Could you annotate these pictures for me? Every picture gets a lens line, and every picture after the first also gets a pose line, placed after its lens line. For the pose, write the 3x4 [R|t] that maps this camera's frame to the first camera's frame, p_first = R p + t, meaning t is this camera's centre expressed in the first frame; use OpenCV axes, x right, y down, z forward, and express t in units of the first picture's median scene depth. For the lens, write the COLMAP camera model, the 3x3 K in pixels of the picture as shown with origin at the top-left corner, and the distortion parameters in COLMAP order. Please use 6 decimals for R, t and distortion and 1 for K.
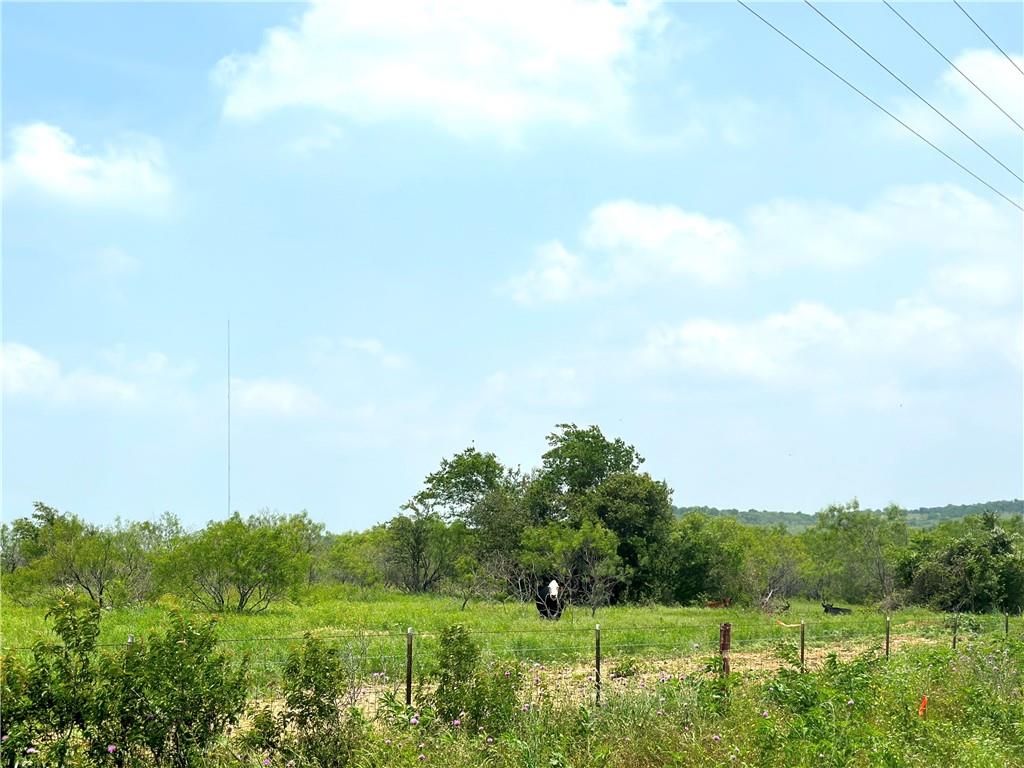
lens RADIAL K [[1533.1, 0, 512.0], [0, 1533.1, 384.0], [0, 0, 1]] dist [0.362885, 0.118311]
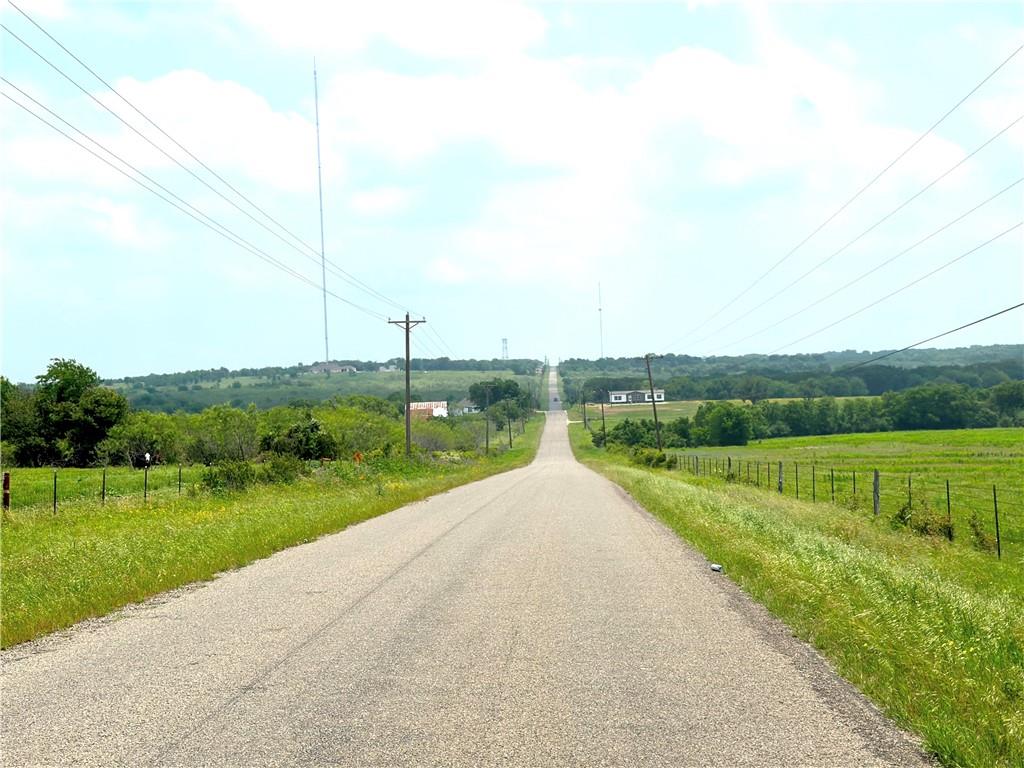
lens RADIAL K [[1533.1, 0, 512.0], [0, 1533.1, 384.0], [0, 0, 1]] dist [0.362885, 0.118311]
pose [[0.876803, 0.002064, 0.480846, -0.345110], [-0.042566, 0.996398, 0.073341, -0.089307], [-0.478963, -0.084773, 0.873732, -0.680876]]
